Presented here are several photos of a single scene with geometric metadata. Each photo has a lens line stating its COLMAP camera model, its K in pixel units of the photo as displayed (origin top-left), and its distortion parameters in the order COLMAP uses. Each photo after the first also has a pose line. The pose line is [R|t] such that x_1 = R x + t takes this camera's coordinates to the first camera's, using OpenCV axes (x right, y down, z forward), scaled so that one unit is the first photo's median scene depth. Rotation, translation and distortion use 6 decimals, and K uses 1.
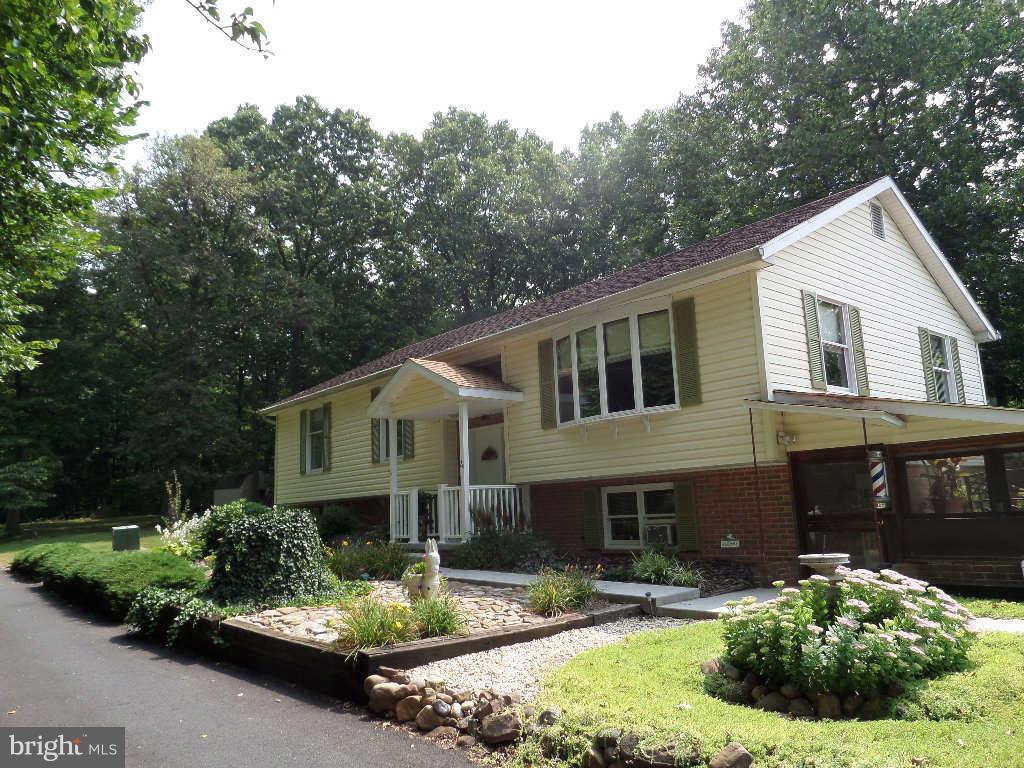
lens RADIAL K [[748.8, 0, 512.0], [0, 748.8, 384.0], [0, 0, 1]] dist [-0.009139, -0.004823]
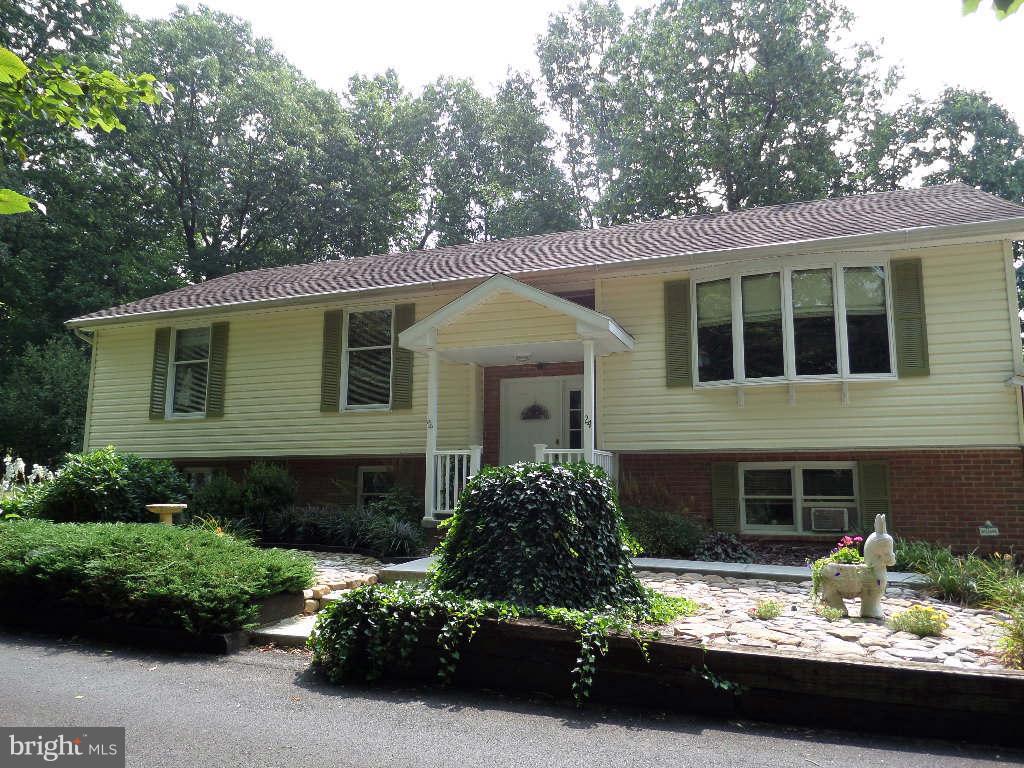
lens RADIAL K [[748.8, 0, 512.0], [0, 748.8, 384.0], [0, 0, 1]] dist [-0.009139, -0.004823]
pose [[0.879906, 0.113678, 0.461348, -0.544002], [-0.121996, 0.992460, -0.011869, 0.097360], [-0.459219, -0.045839, 0.887140, 0.390636]]
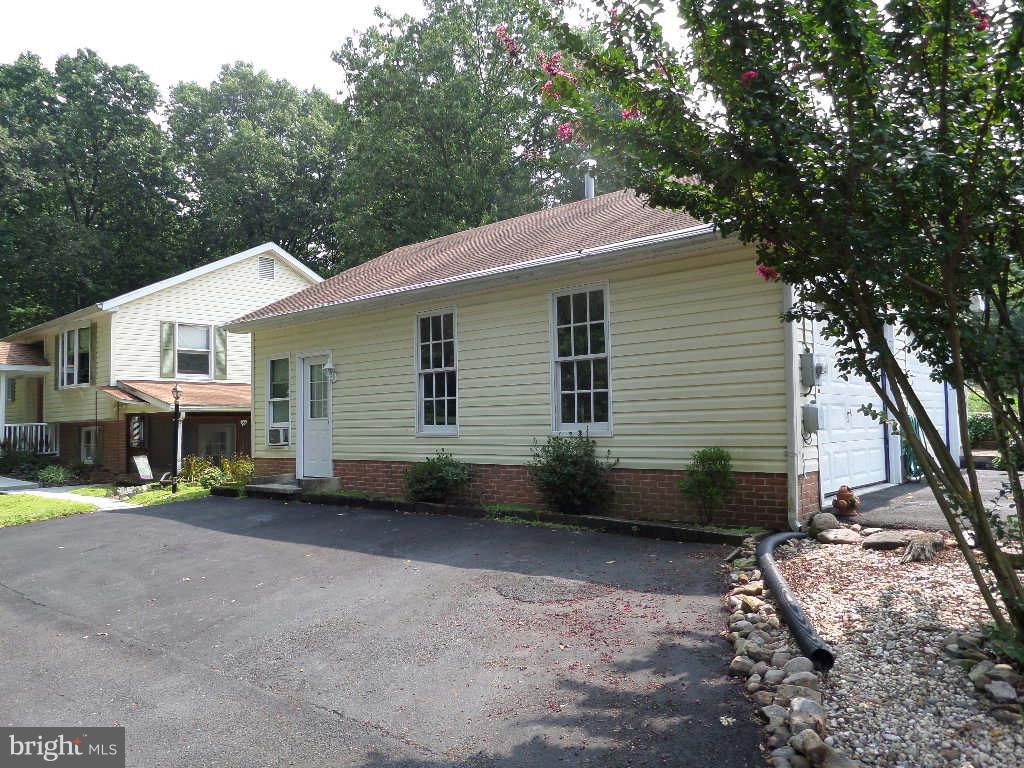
lens RADIAL K [[748.8, 0, 512.0], [0, 748.8, 384.0], [0, 0, 1]] dist [-0.009139, -0.004823]
pose [[0.993499, 0.024770, 0.111112, 0.941205], [-0.037250, 0.993044, 0.111697, -0.190113], [-0.107572, -0.115110, 0.987511, -0.780783]]
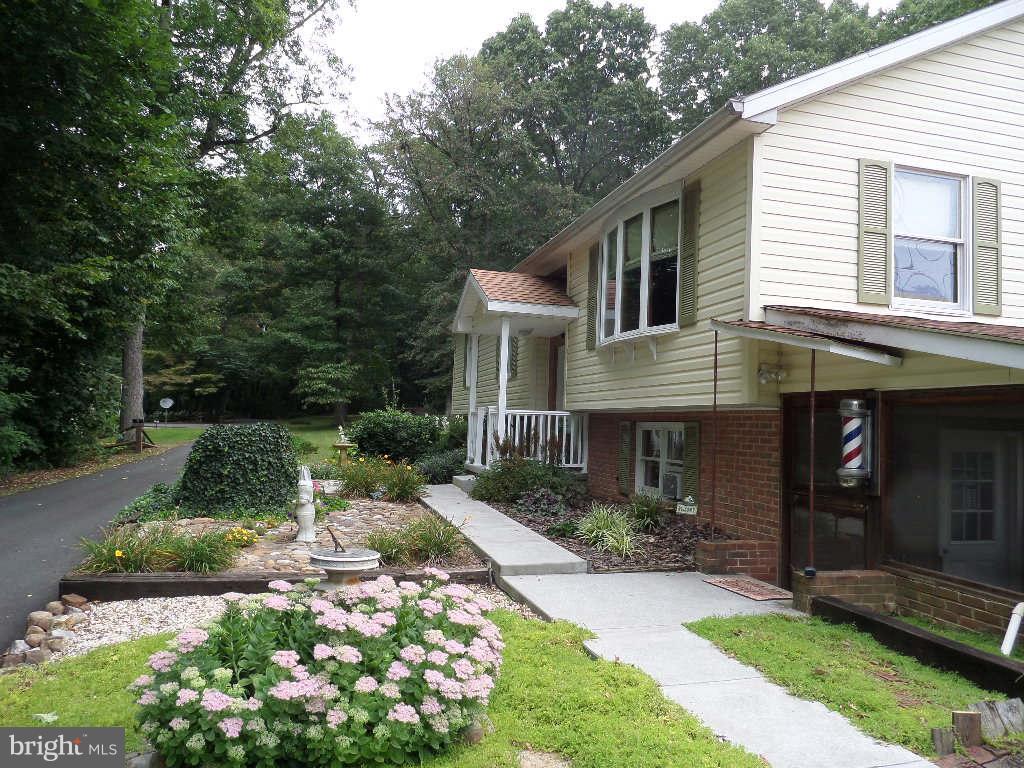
lens RADIAL K [[748.8, 0, 512.0], [0, 748.8, 384.0], [0, 0, 1]] dist [-0.009139, -0.004823]
pose [[0.898607, 0.048835, -0.436028, 0.379250], [0.002181, 0.993277, 0.115743, -0.000805], [0.438749, -0.104959, 0.892459, 0.212467]]
